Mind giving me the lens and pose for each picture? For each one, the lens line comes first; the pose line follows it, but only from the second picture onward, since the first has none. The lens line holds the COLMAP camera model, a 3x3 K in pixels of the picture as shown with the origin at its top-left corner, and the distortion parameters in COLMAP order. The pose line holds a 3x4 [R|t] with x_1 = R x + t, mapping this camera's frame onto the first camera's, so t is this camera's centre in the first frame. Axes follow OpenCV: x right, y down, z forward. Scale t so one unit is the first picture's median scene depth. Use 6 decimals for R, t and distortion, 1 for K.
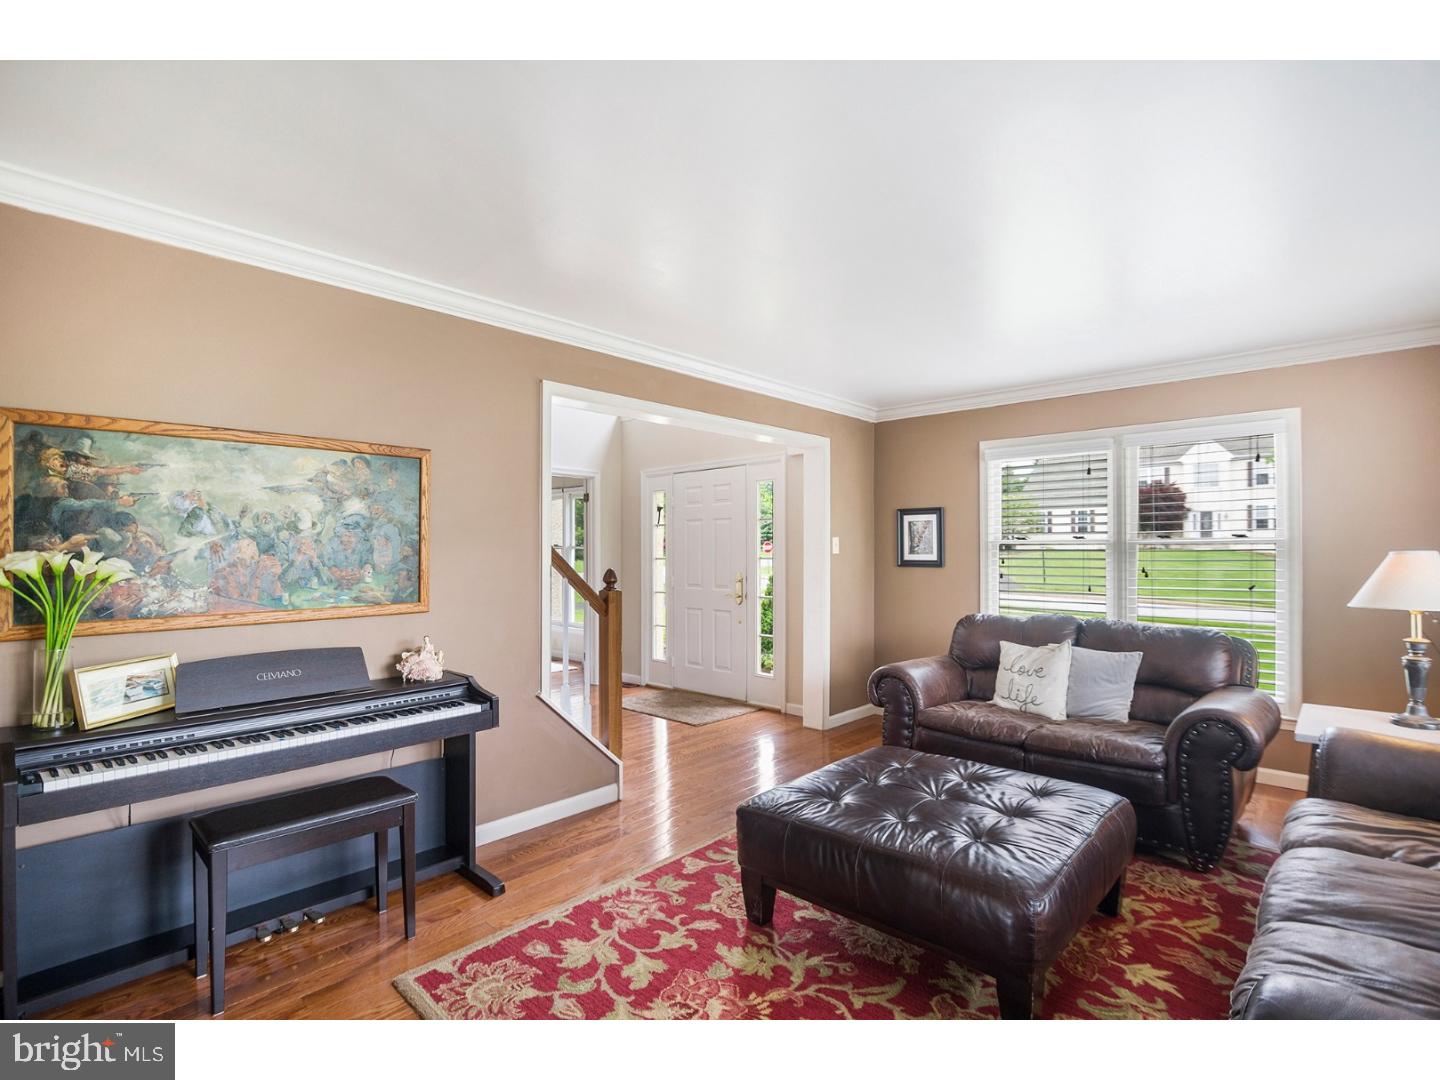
lens RADIAL K [[696.5, 0, 720.0], [0, 696.5, 540.0], [0, 0, 1]] dist [-0.022723, 0.000190]
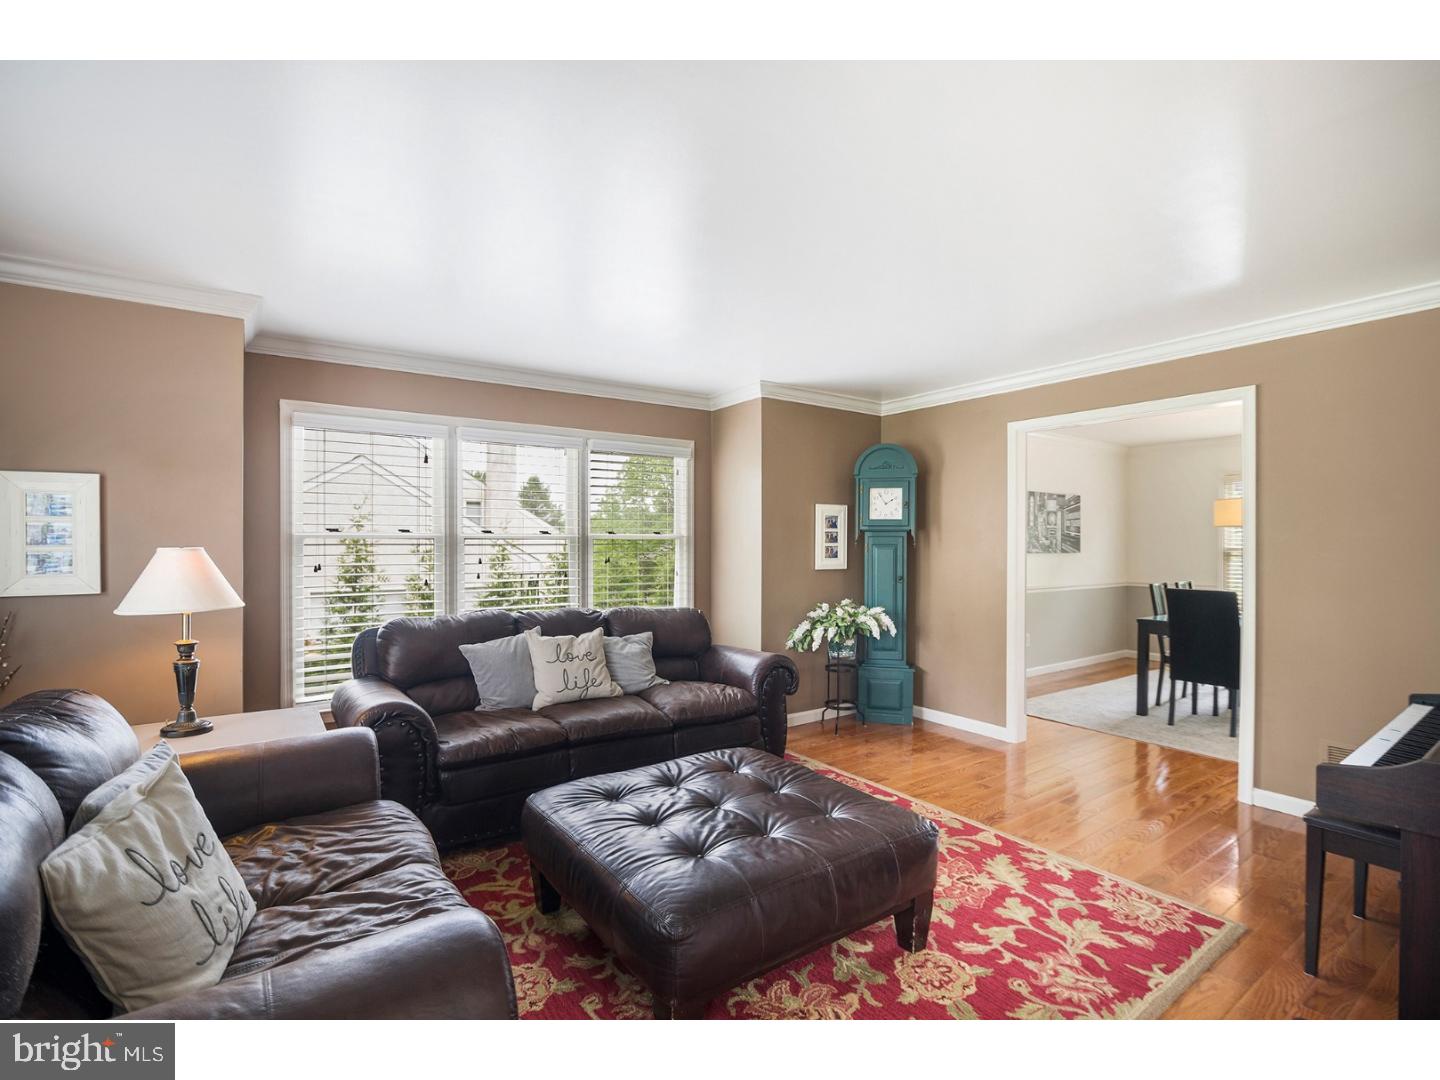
lens RADIAL K [[696.5, 0, 720.0], [0, 696.5, 540.0], [0, 0, 1]] dist [-0.022723, 0.000190]
pose [[-0.979995, 0.004855, 0.198964, 0.126776], [0.001393, 0.999845, -0.017534, 0.025163], [-0.199018, -0.016906, -0.979850, 2.030526]]
